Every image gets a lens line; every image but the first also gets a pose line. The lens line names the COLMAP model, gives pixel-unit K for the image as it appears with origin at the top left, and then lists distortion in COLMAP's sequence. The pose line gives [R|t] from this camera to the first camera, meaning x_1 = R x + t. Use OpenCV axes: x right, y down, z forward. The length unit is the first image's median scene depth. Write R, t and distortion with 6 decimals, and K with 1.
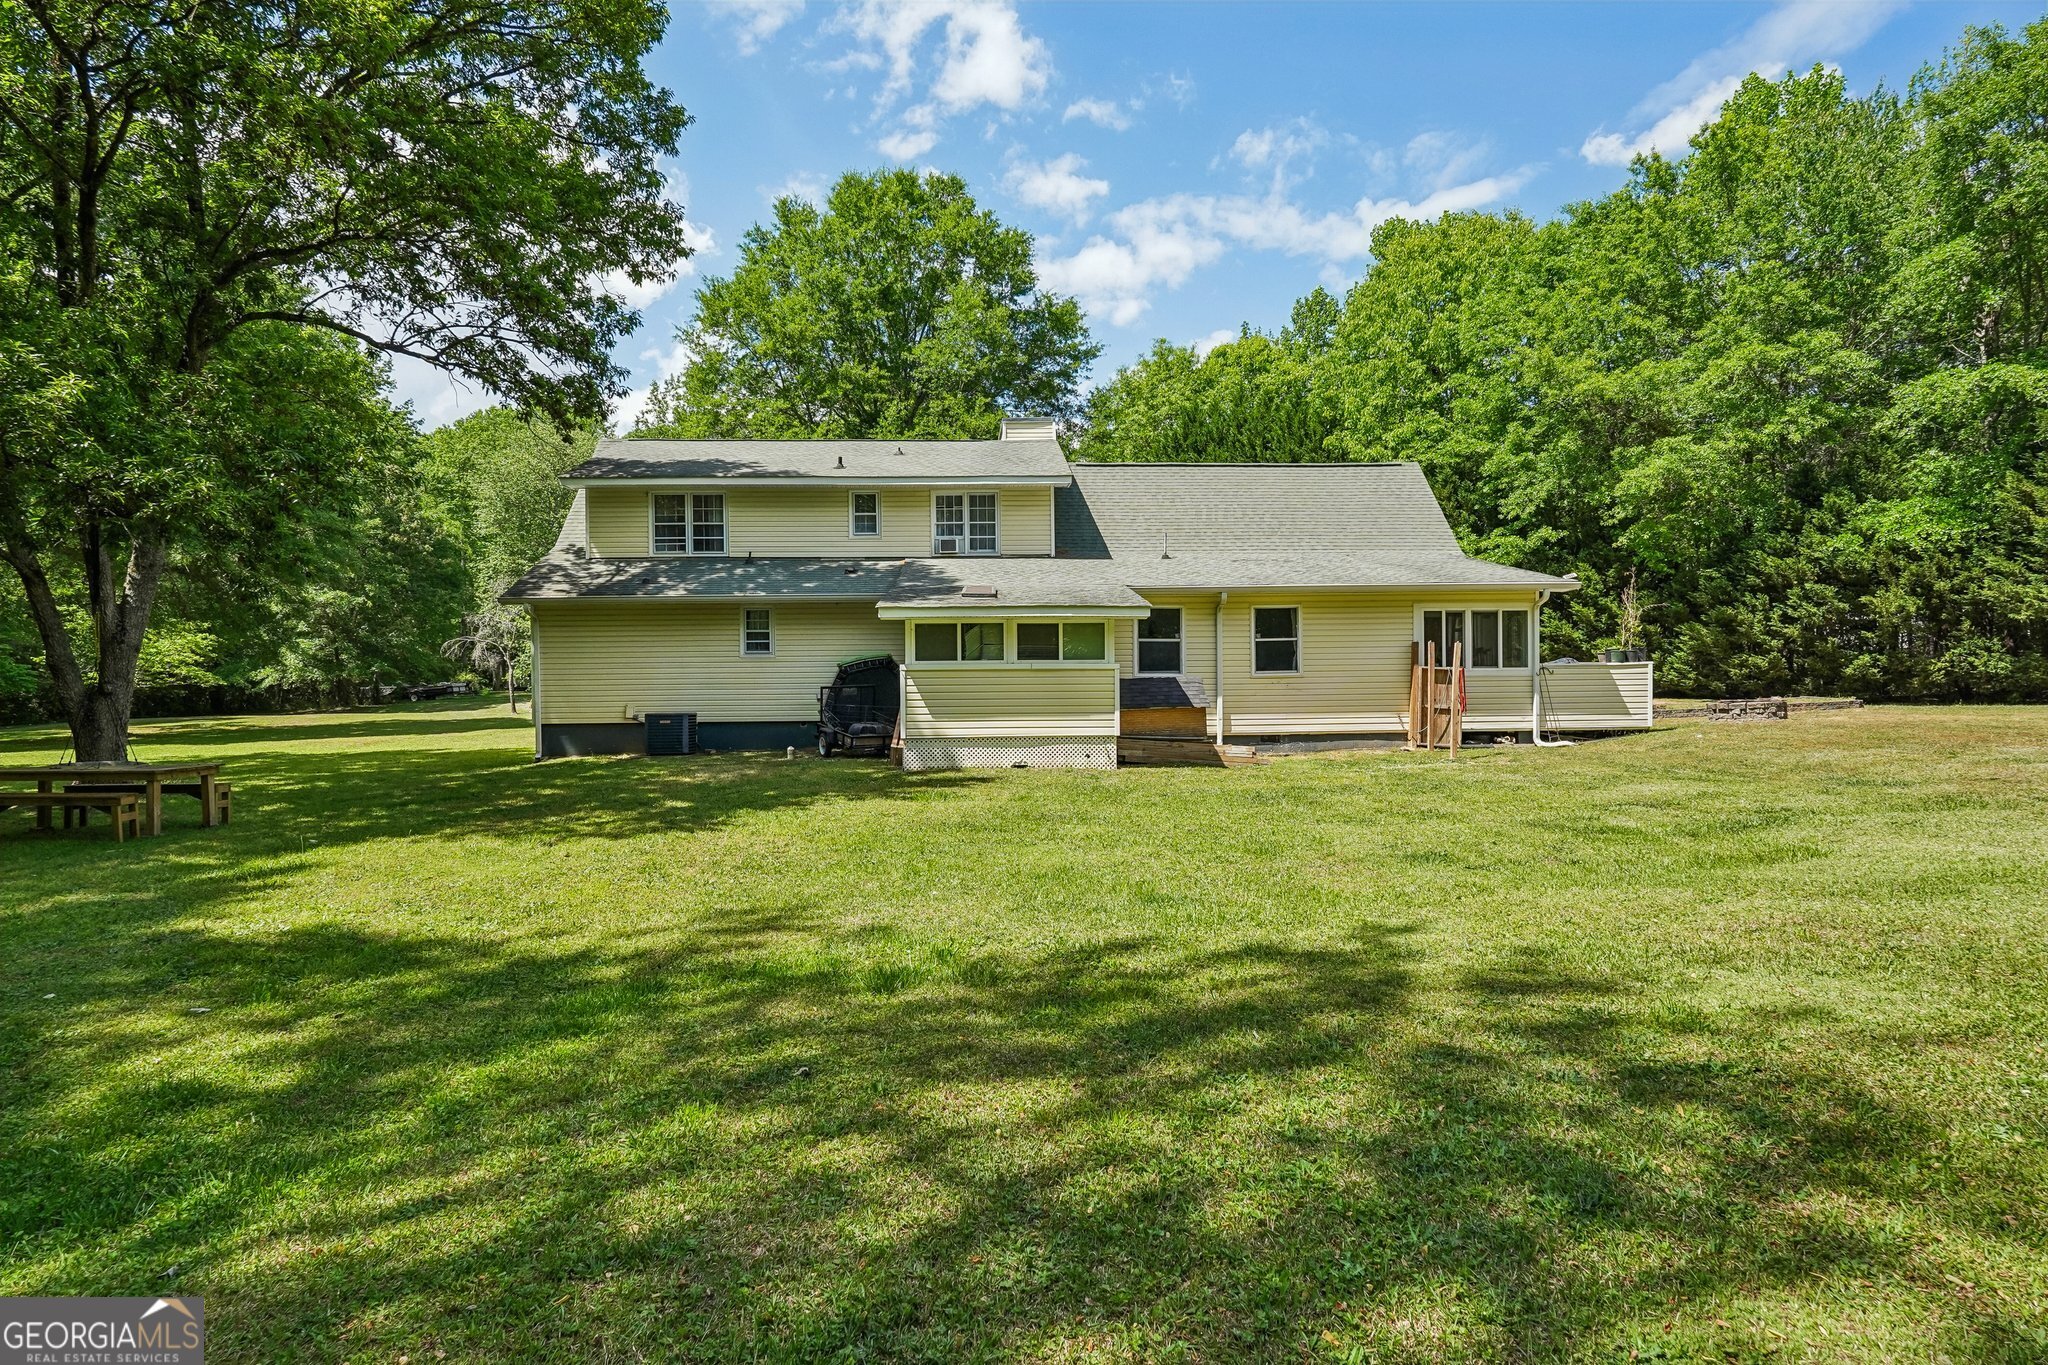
lens RADIAL K [[1103.5, 0, 1024.0], [0, 1103.5, 682.5], [0, 0, 1]] dist [-0.000852, 0.000065]
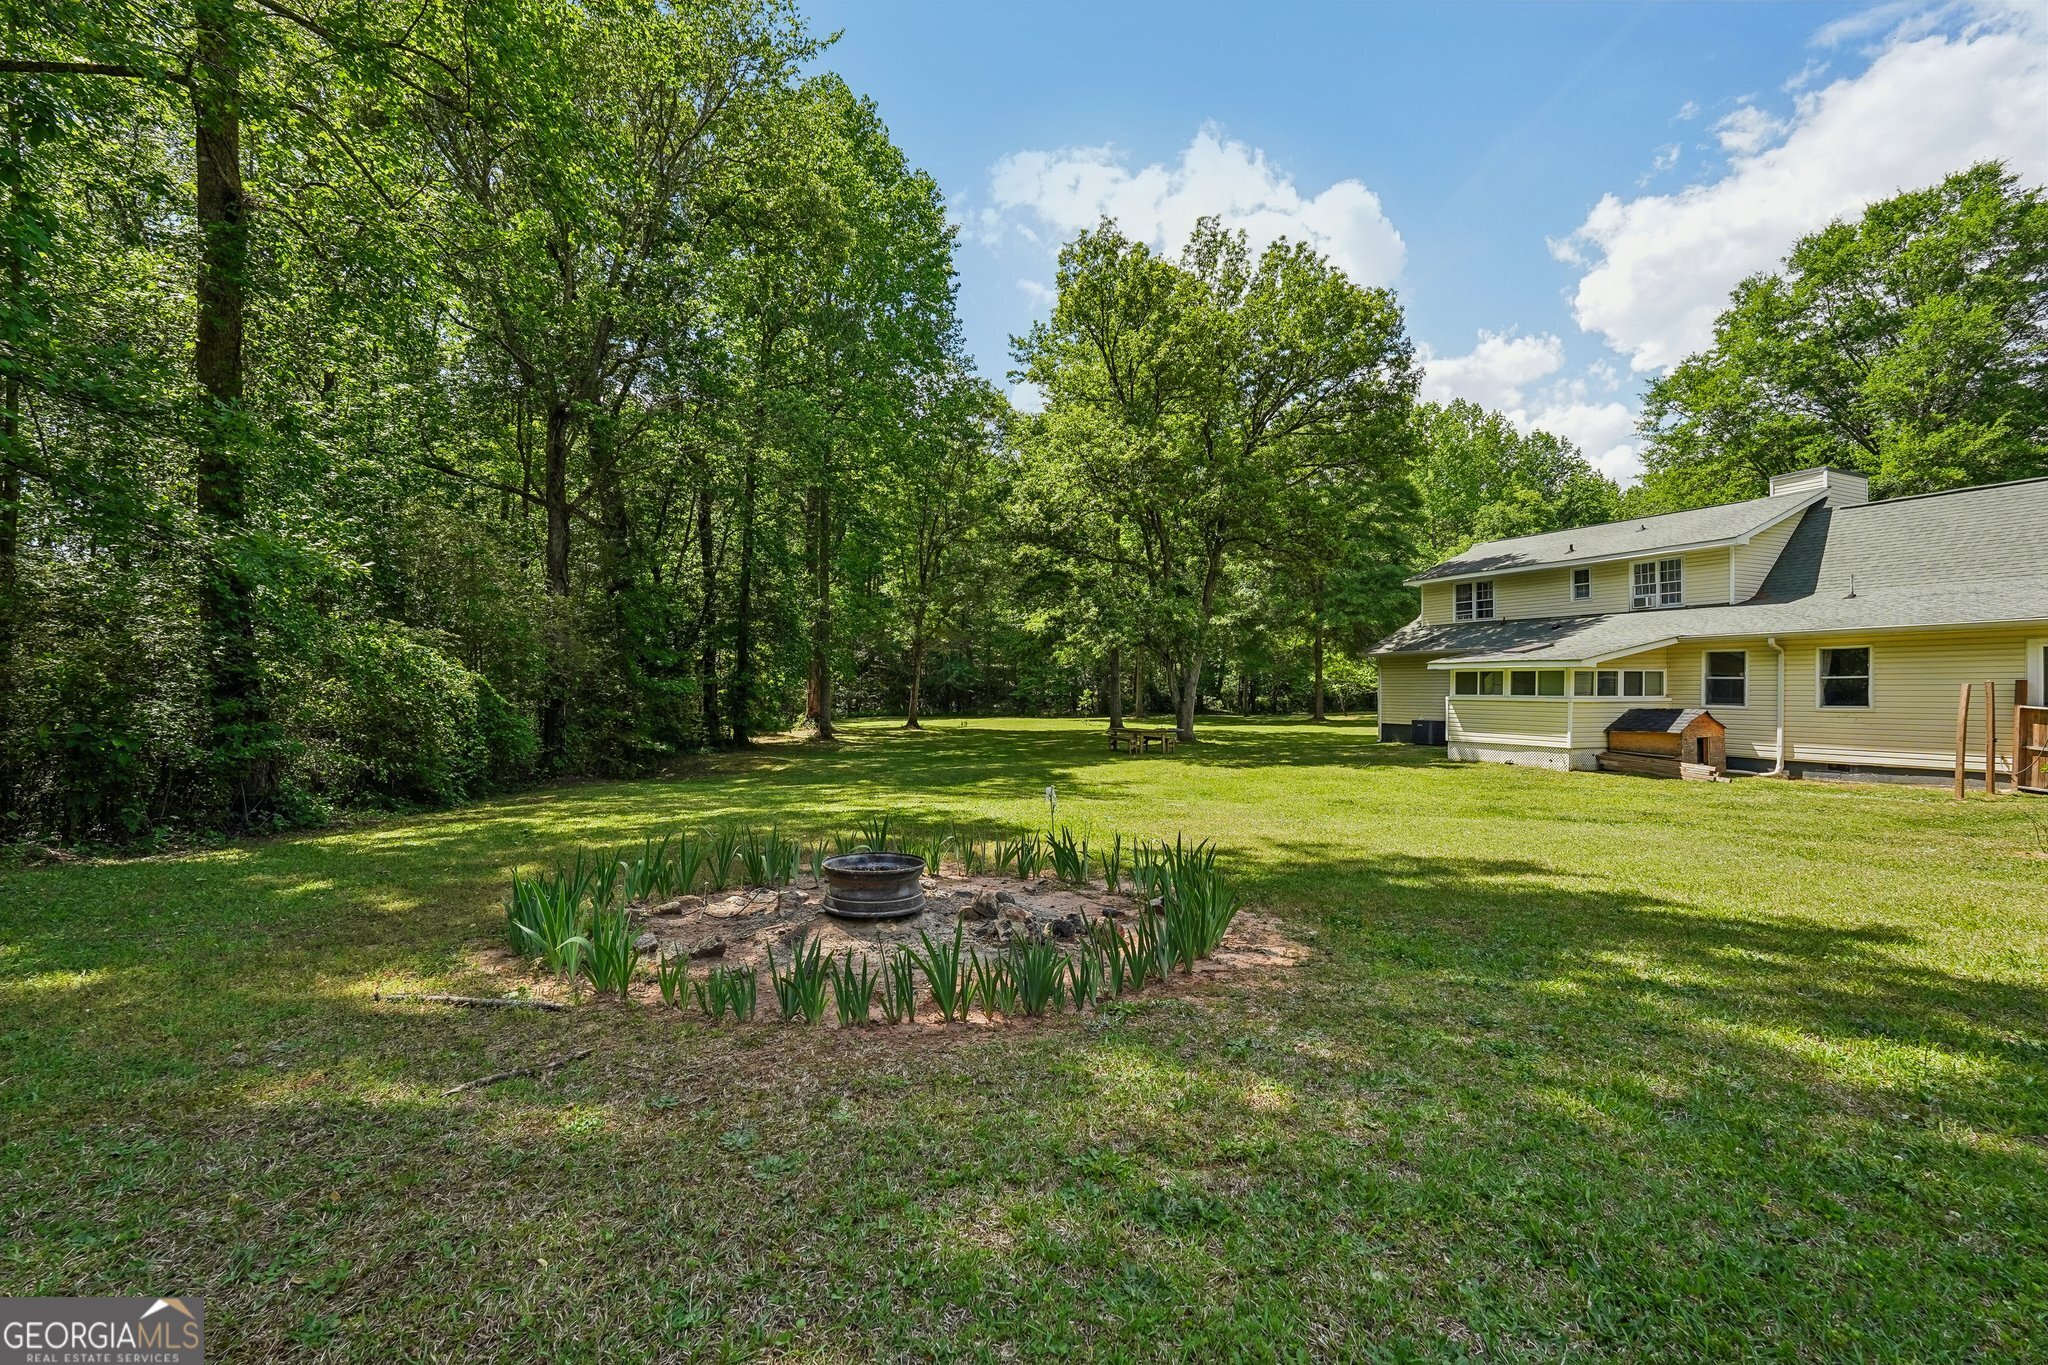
lens RADIAL K [[907.5, 0, 1024.0], [0, 907.5, 682.5], [0, 0, 1]] dist [-0.002902, -0.000032]
pose [[0.374224, 0.005429, -0.927322, 0.658346], [-0.009376, 0.999954, 0.002071, -0.024429], [0.927291, 0.007920, 0.374258, -0.080985]]
